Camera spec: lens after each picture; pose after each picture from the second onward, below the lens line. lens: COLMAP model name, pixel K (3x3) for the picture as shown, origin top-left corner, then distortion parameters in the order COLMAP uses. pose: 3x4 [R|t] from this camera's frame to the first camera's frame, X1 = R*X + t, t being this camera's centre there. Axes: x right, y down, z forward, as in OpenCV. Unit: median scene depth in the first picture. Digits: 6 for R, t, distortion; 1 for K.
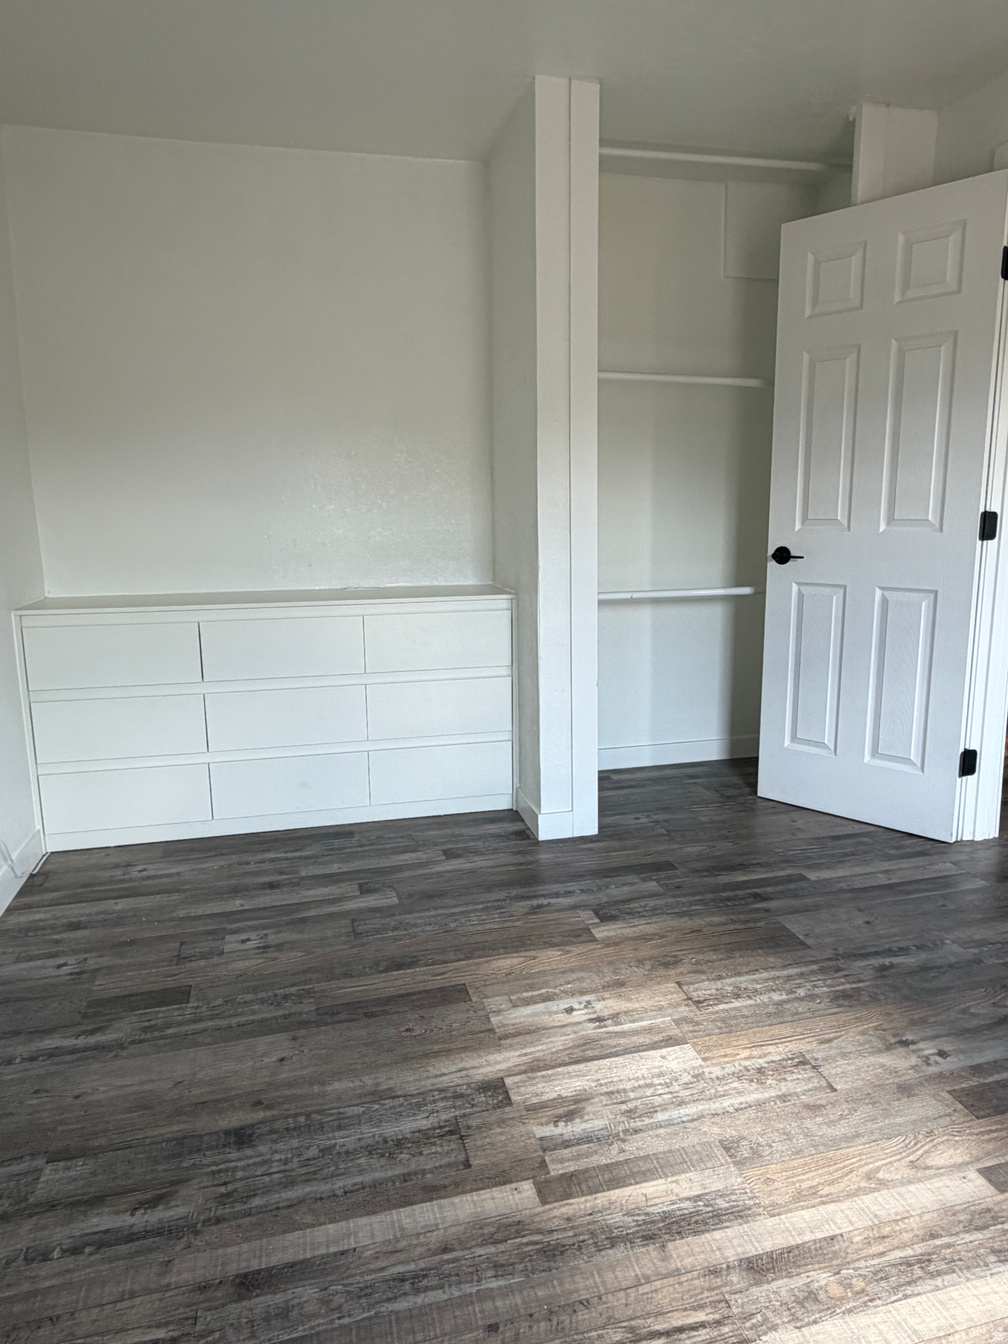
lens RADIAL K [[874.8, 0, 509.7], [0, 874.8, 669.8], [0, 0, 1]] dist [-0.005758, 0.003214]
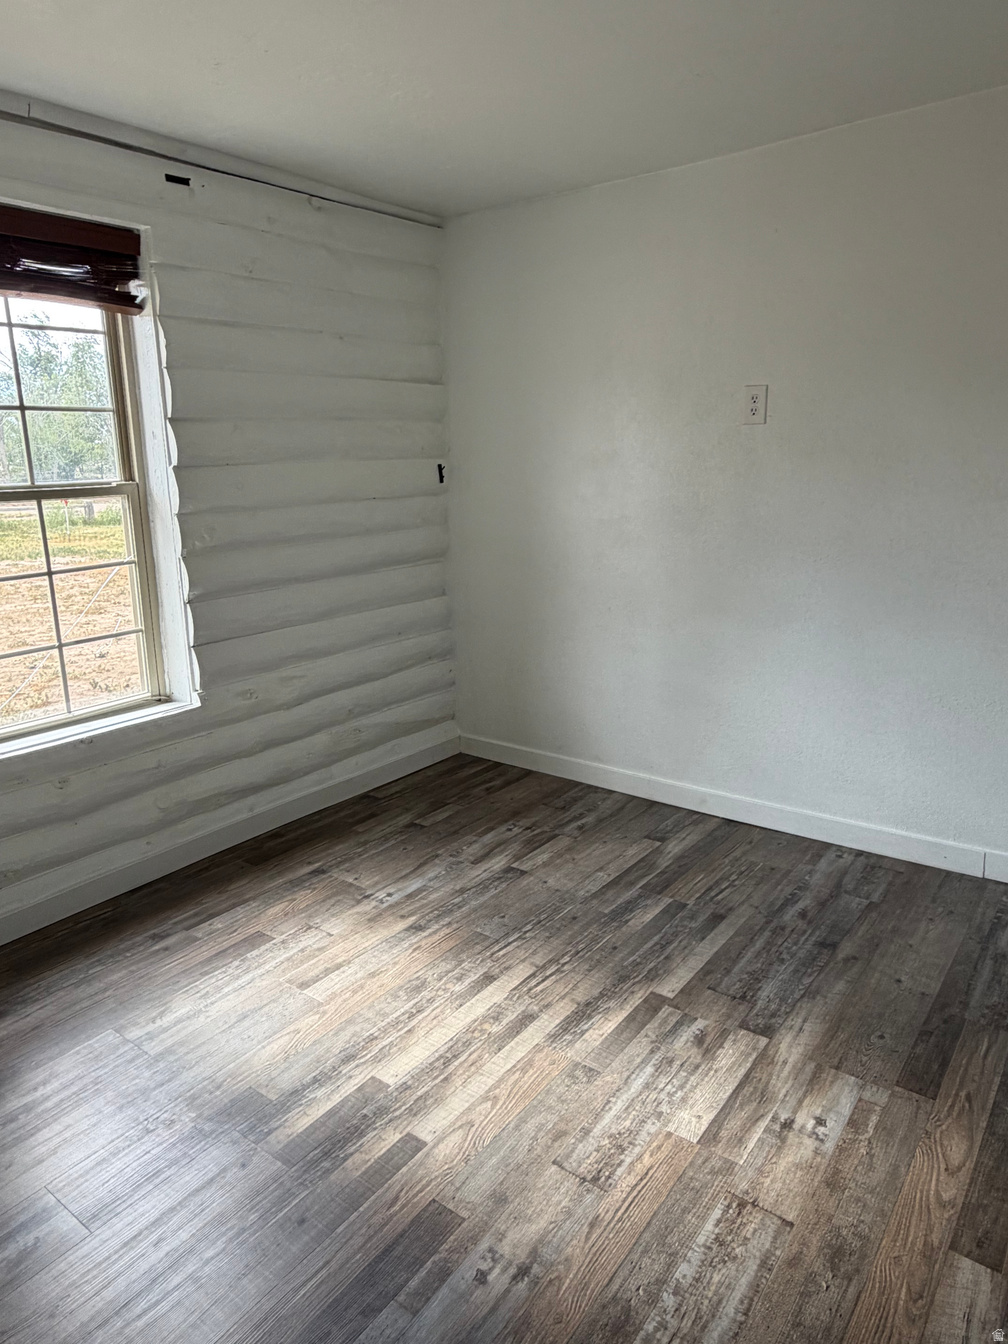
lens RADIAL K [[874.8, 0, 506.5], [0, 874.8, 673.2], [0, 0, 1]] dist [-0.005758, 0.003214]
pose [[-0.785060, 0.181848, -0.592125, 0.958501], [-0.078529, 0.919002, 0.386352, -0.460138], [0.614422, 0.349809, -0.707191, 1.552587]]
